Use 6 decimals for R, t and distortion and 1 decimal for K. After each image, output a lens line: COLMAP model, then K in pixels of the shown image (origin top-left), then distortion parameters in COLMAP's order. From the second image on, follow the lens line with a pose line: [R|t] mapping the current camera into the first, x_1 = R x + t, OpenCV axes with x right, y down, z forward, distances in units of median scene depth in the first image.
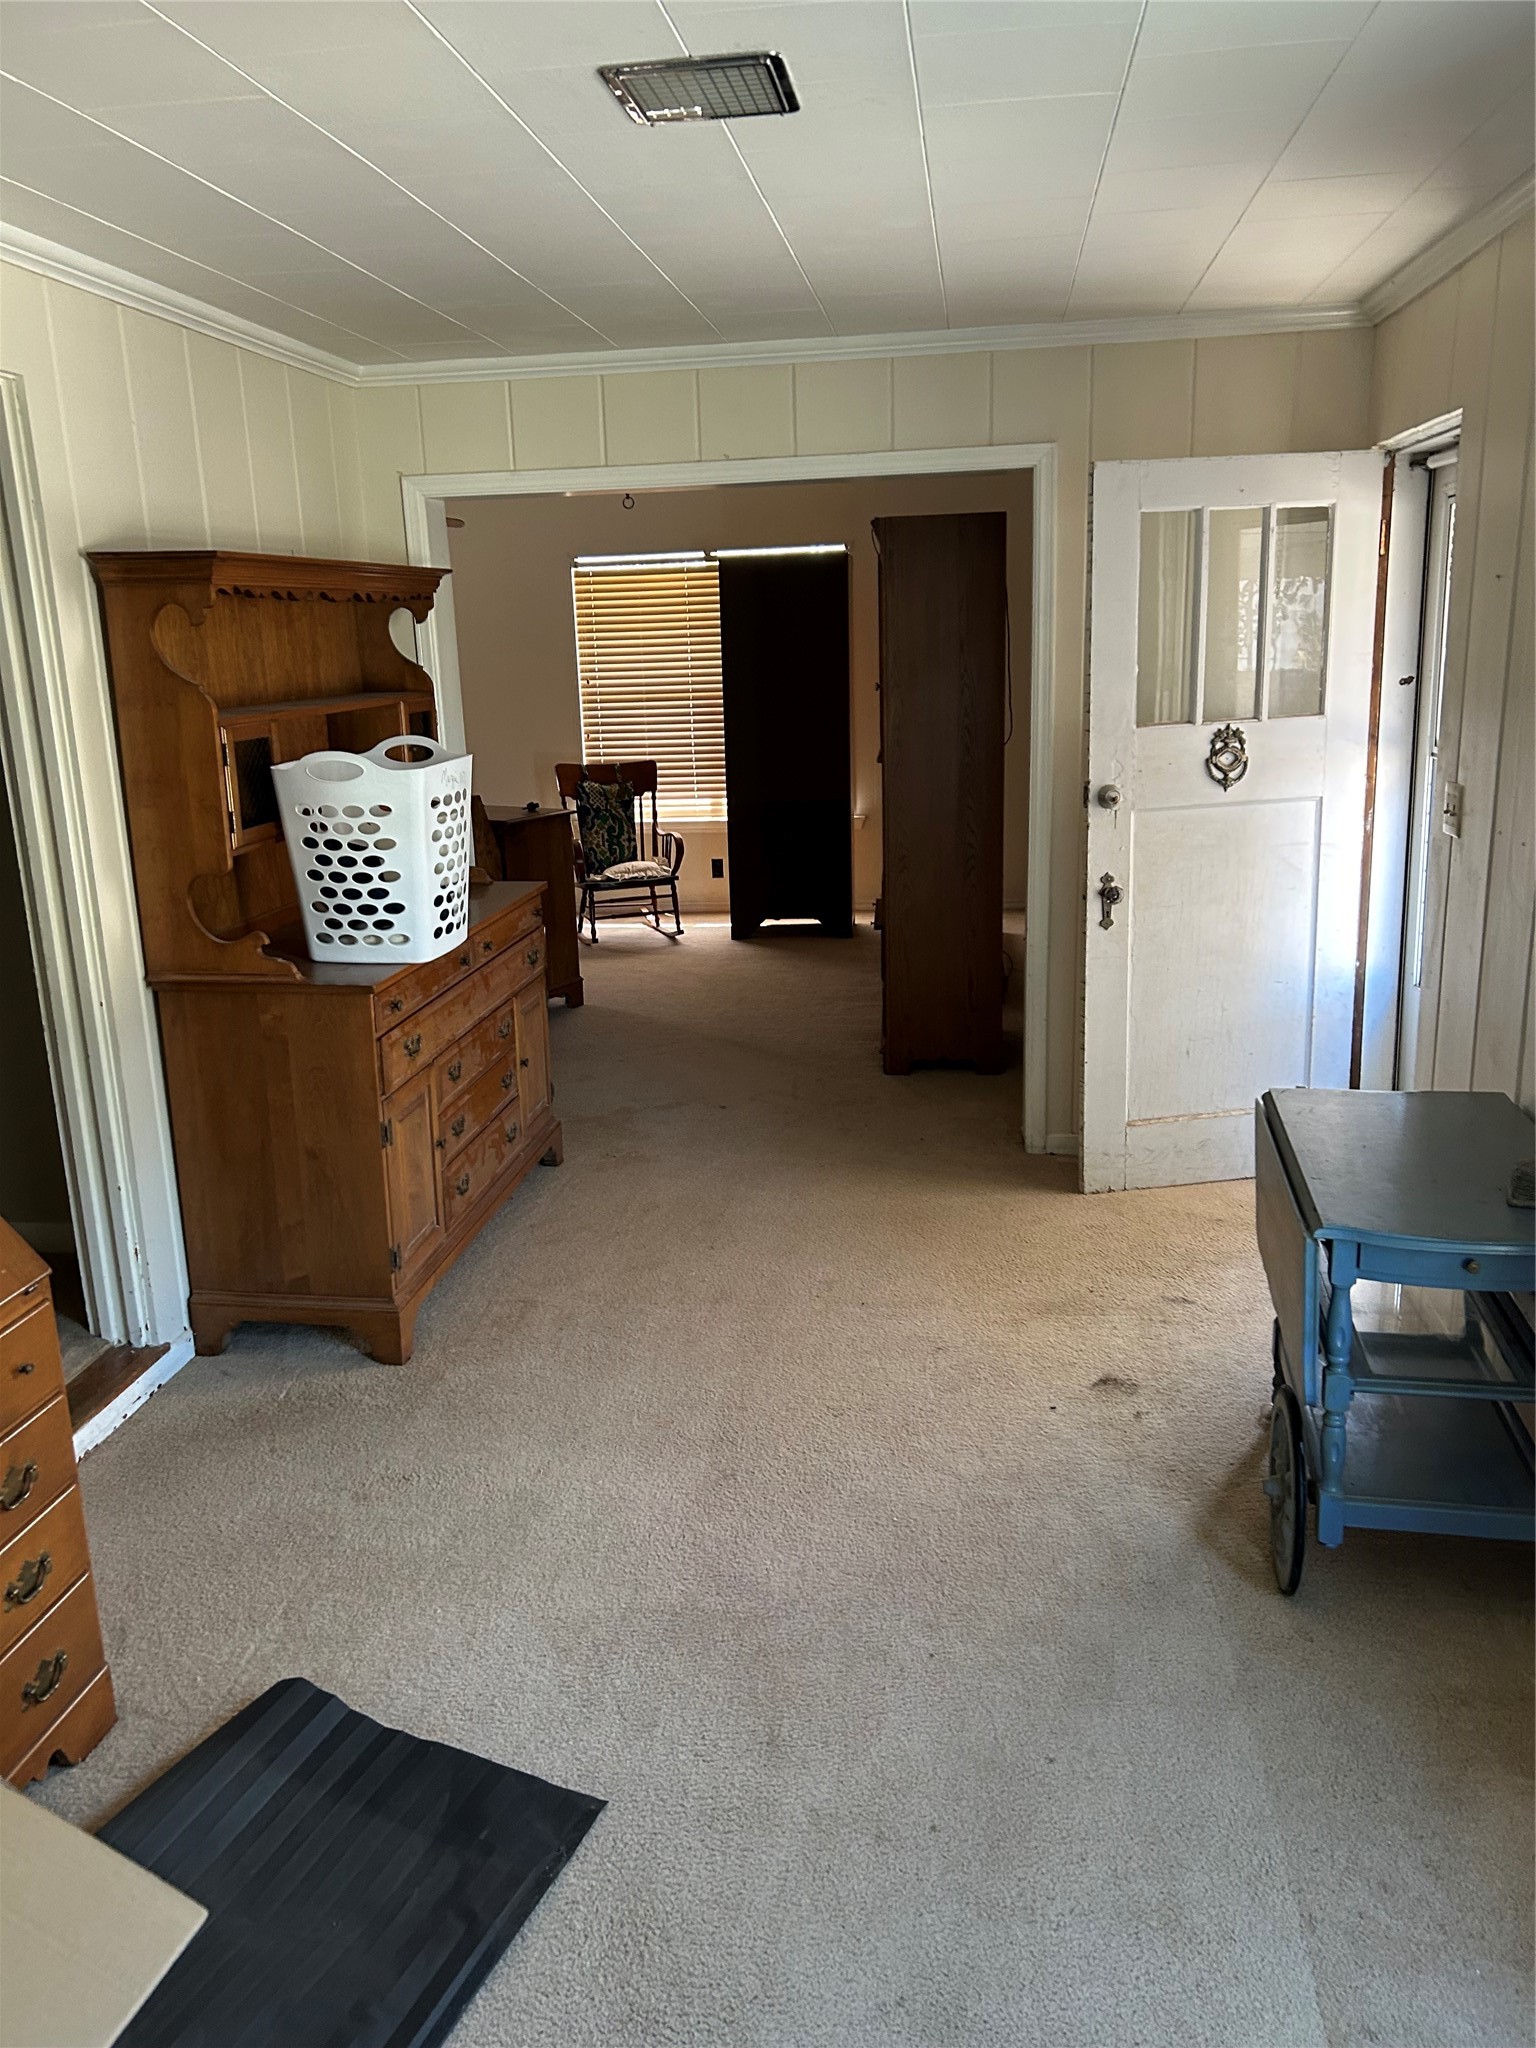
lens RADIAL K [[1539.0, 0, 762.7], [0, 1539.0, 1014.5], [0, 0, 1]] dist [0.037867, -0.042923]
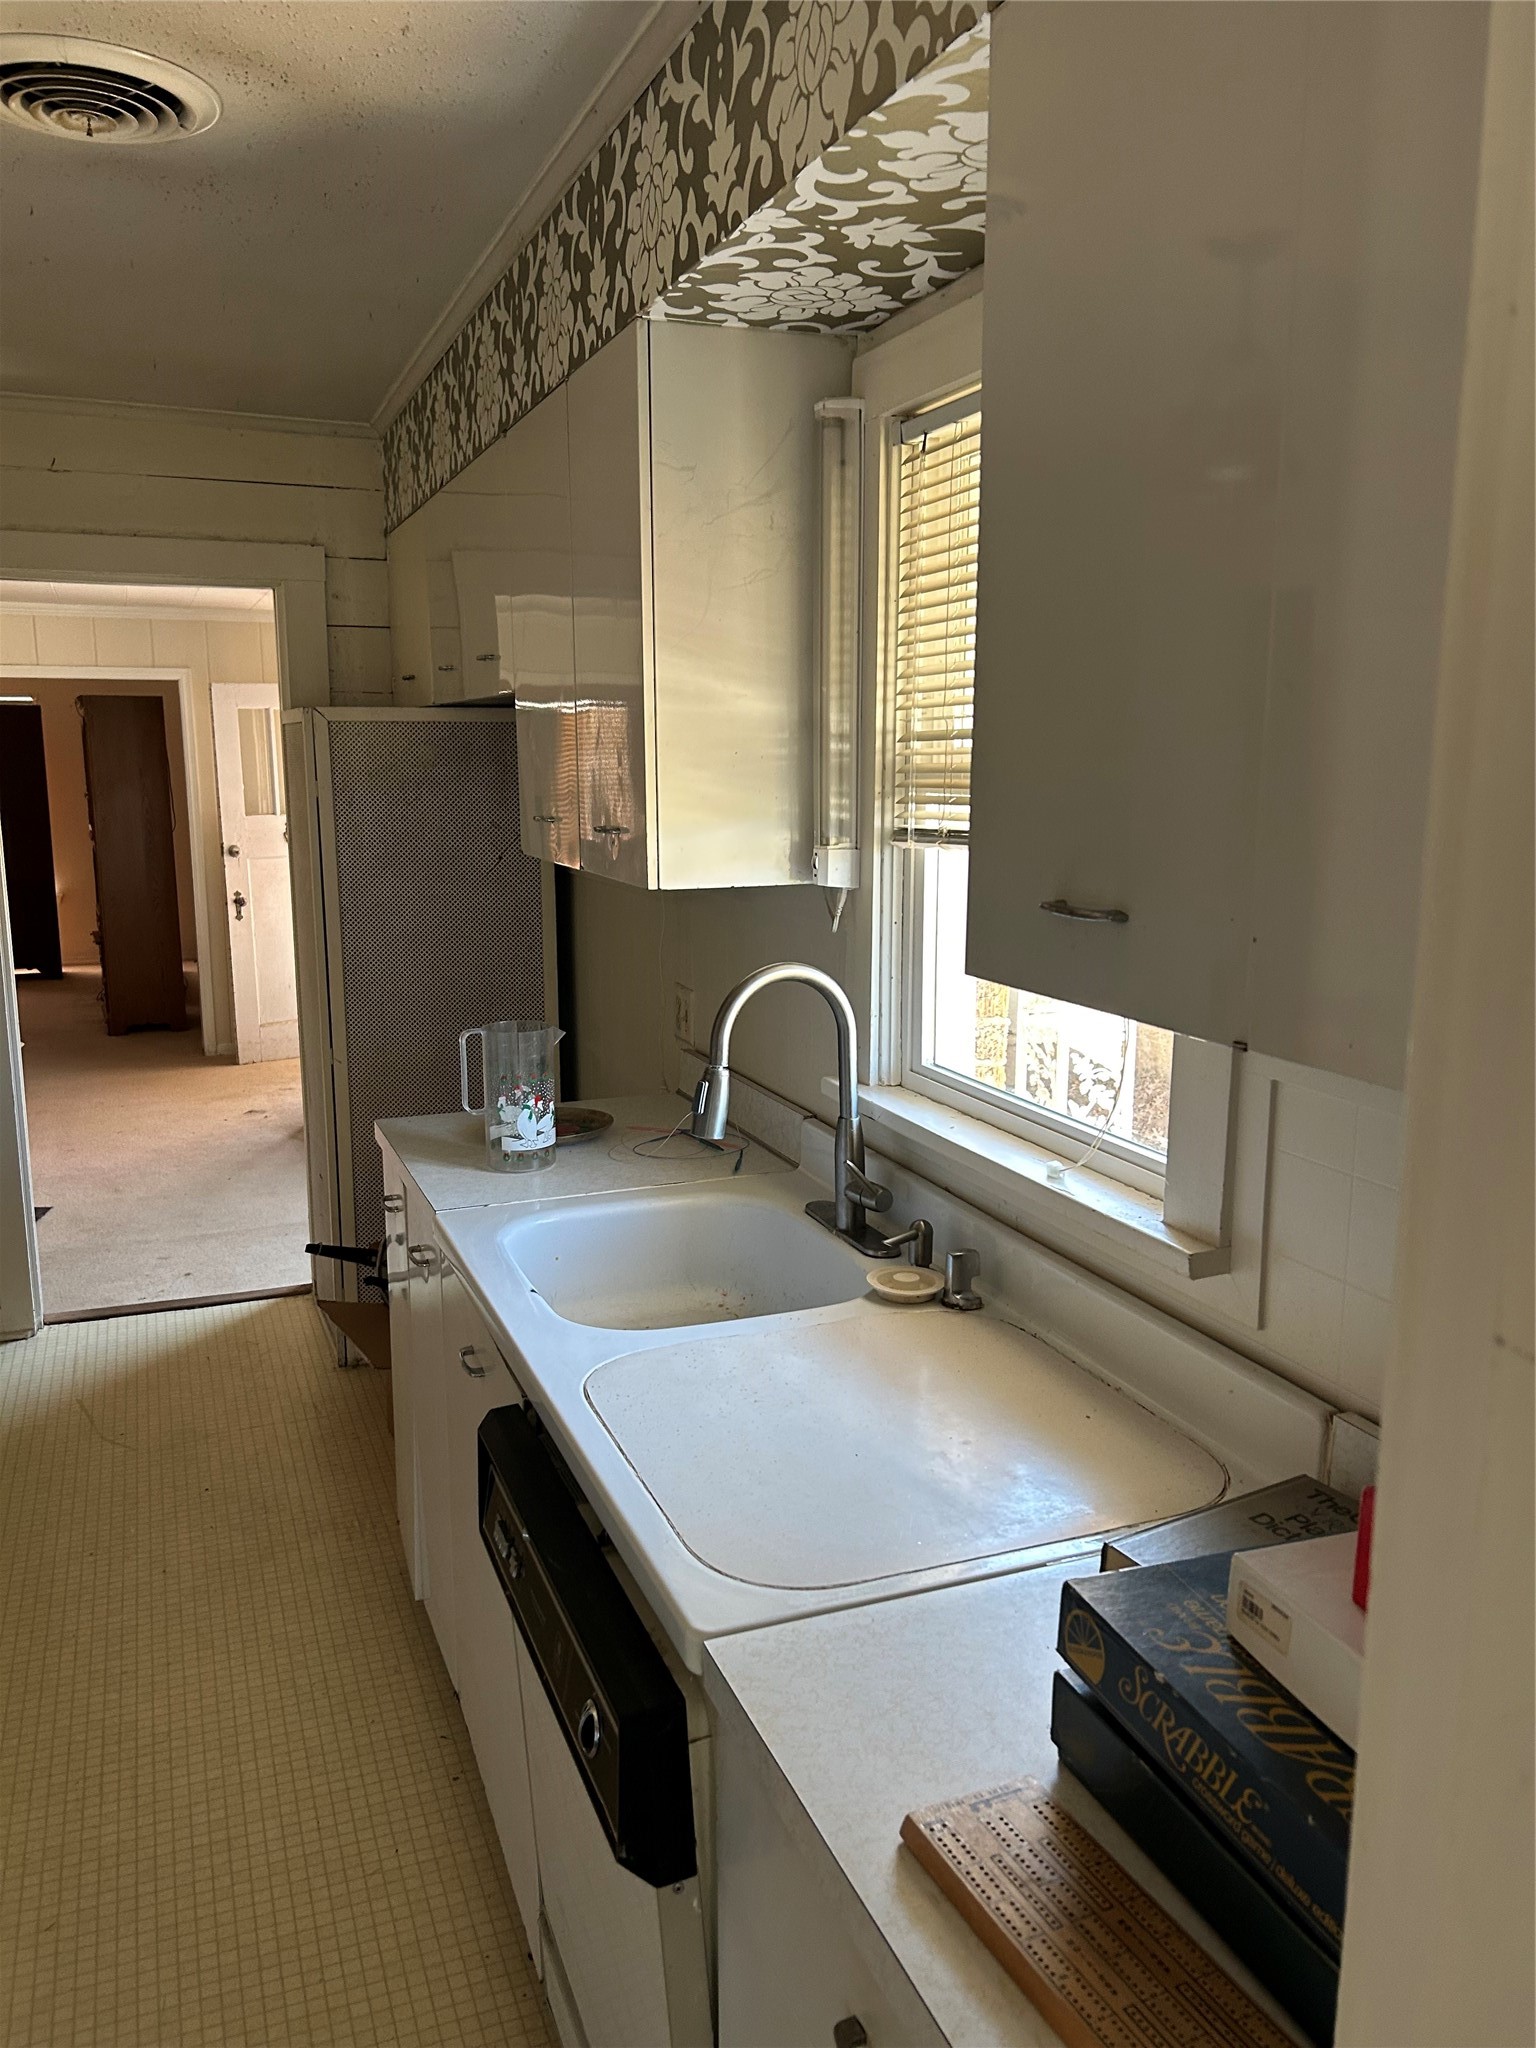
lens RADIAL K [[1539.0, 0, 759.3], [0, 1539.0, 1029.2], [0, 0, 1]] dist [0.037867, -0.042923]
pose [[0.866542, -0.063040, 0.495108, -0.179411], [0.097959, 0.994179, -0.044862, 0.232069], [-0.489397, 0.087375, 0.867673, -0.986332]]
